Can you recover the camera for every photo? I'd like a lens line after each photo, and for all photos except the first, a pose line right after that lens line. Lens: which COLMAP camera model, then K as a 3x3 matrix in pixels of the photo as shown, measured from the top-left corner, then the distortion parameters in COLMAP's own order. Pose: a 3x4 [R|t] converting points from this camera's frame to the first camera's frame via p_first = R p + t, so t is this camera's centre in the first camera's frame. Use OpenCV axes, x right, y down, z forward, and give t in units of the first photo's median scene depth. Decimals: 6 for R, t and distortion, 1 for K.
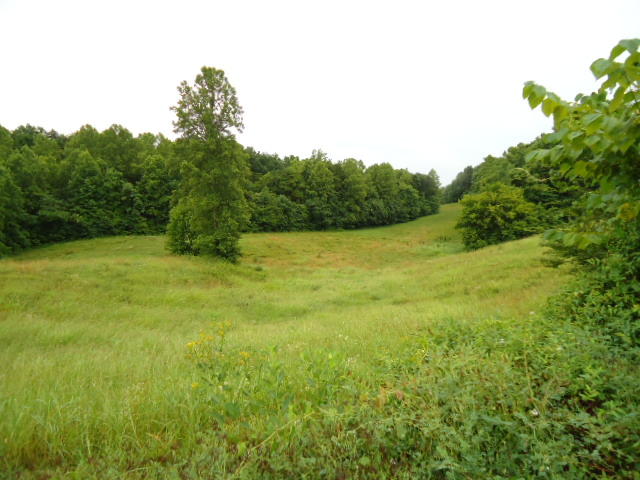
lens RADIAL K [[464.4, 0, 322.7], [0, 464.4, 238.6], [0, 0, 1]] dist [-0.025204, 0.017267]
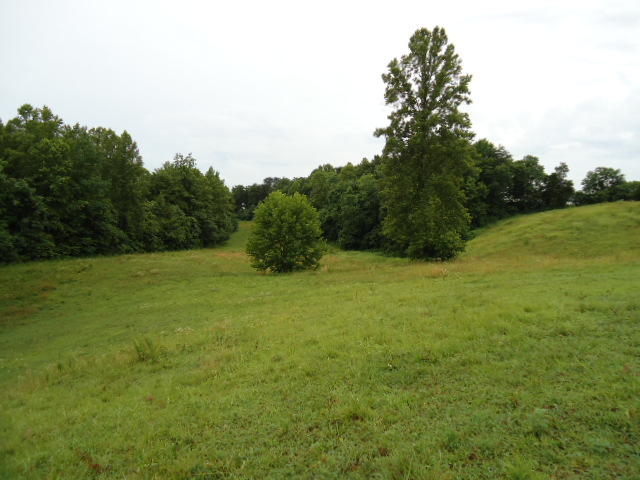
lens RADIAL K [[464.4, 0, 316.8], [0, 464.4, 243.1], [0, 0, 1]] dist [-0.025204, 0.017267]
pose [[0.787281, -0.036798, 0.615495, -0.348132], [0.065932, 0.997518, -0.024696, 0.009526], [-0.613059, 0.060023, 0.787754, 0.177669]]
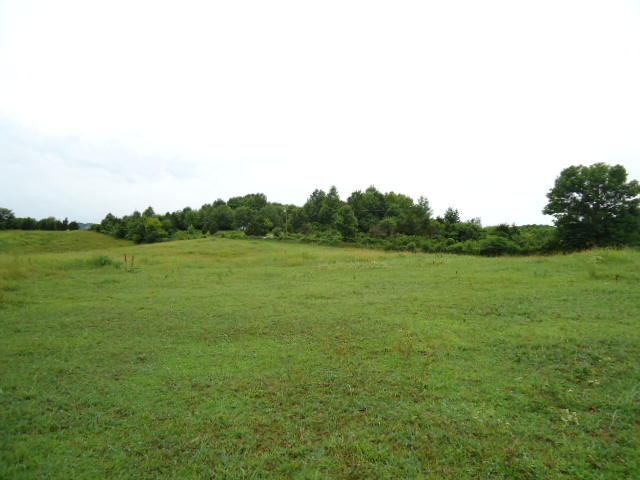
lens RADIAL K [[464.4, 0, 324.7], [0, 464.4, 239.0], [0, 0, 1]] dist [-0.025204, 0.017267]
pose [[-0.300962, -0.022294, 0.953376, -1.095845], [0.063659, 0.997027, 0.043410, -0.012714], [-0.951509, 0.073756, -0.298648, -0.013828]]
